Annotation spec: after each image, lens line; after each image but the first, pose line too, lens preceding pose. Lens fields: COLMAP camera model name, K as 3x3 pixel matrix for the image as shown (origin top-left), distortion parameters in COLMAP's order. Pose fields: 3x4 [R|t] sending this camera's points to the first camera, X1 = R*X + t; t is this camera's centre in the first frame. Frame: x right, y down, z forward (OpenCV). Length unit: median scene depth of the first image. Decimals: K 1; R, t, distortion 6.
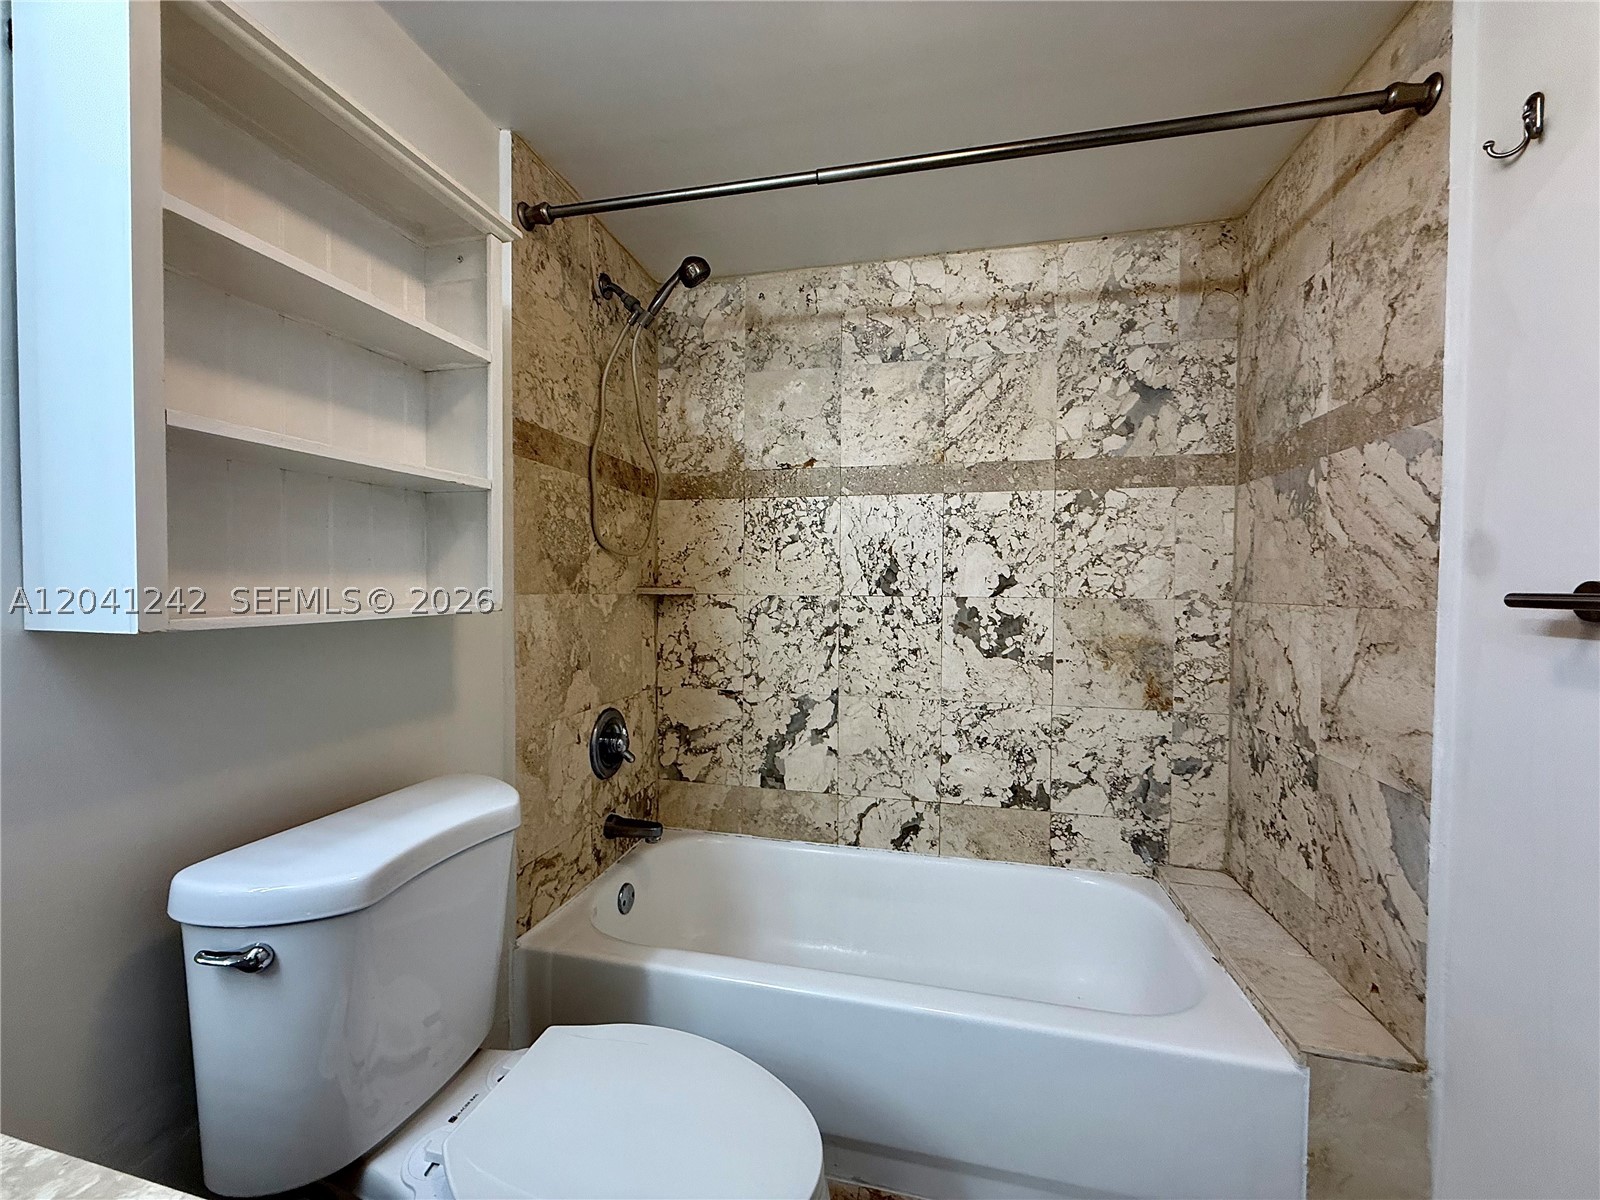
lens RADIAL K [[637.9, 0, 792.8], [0, 637.9, 599.0], [0, 0, 1]] dist [0.000050, 0.000188]
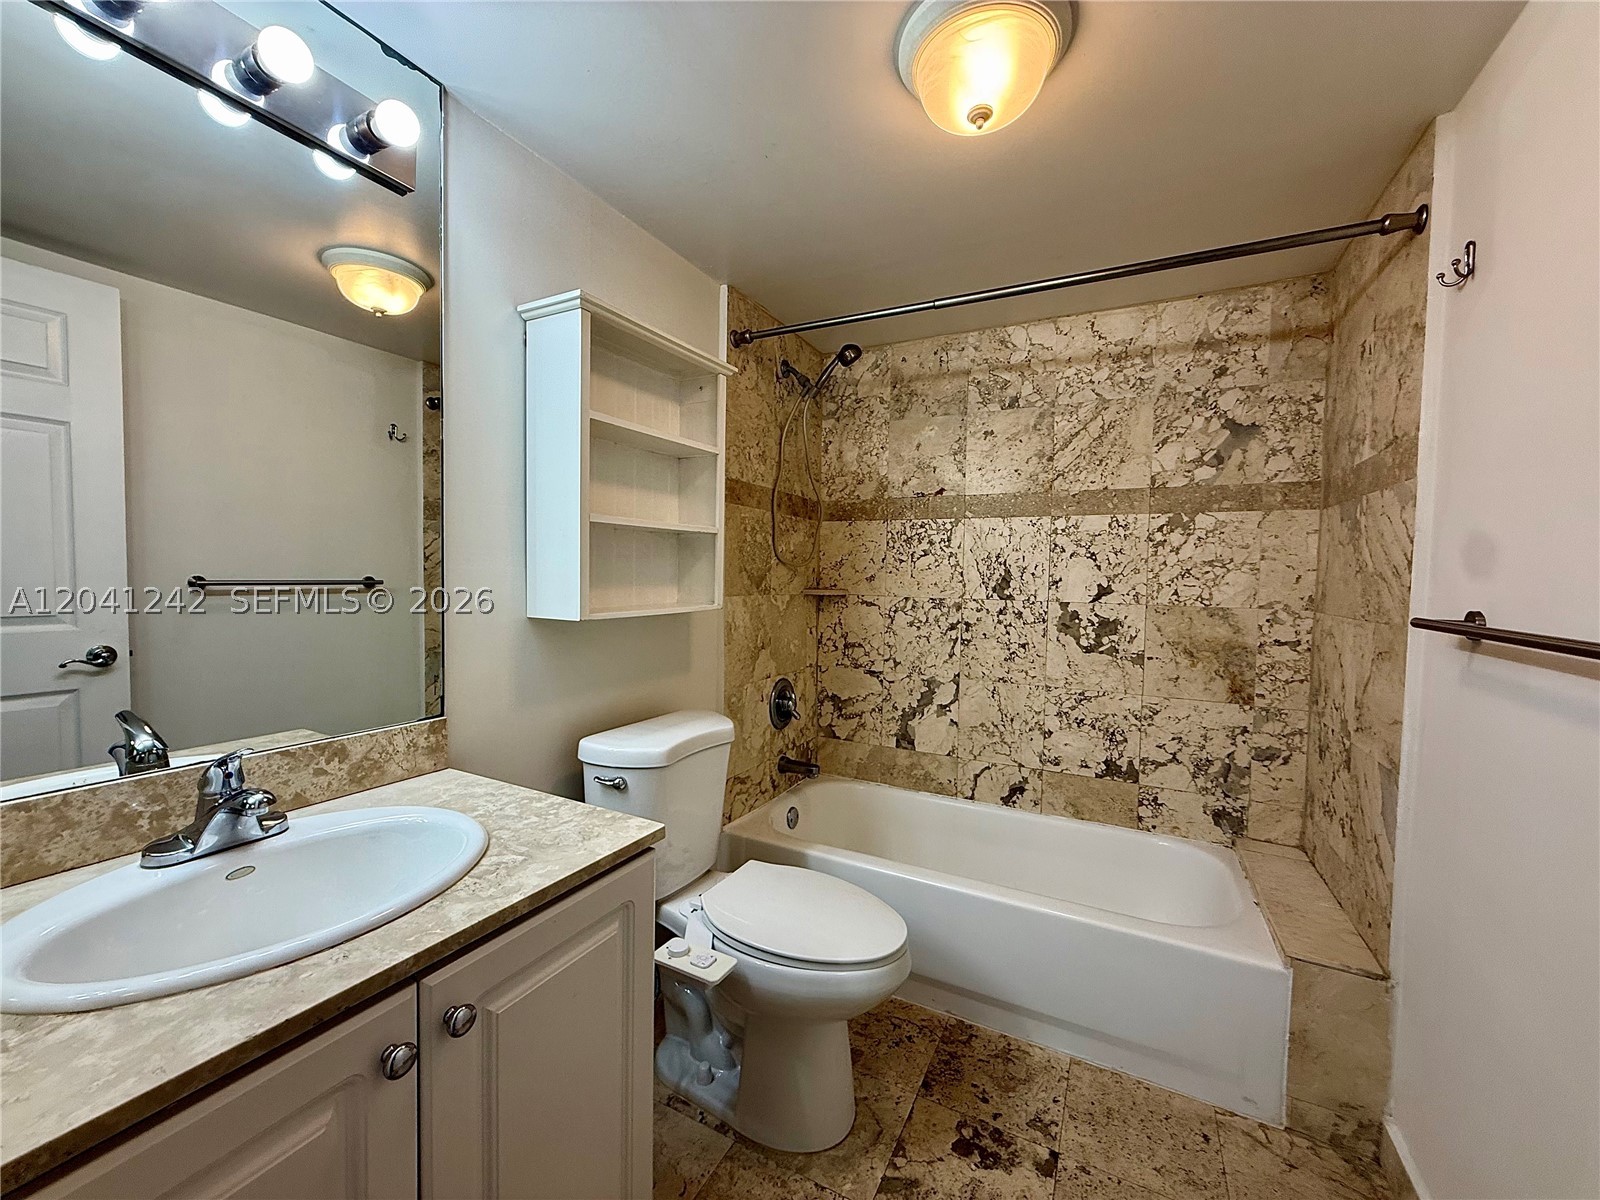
lens RADIAL K [[637.9, 0, 792.8], [0, 637.9, 599.0], [0, 0, 1]] dist [0.000050, 0.000188]
pose [[0.968053, 0.019947, -0.249952, 0.070908], [-0.015806, 0.999703, 0.018563, -0.024505], [0.250248, -0.014019, 0.968080, -0.315527]]
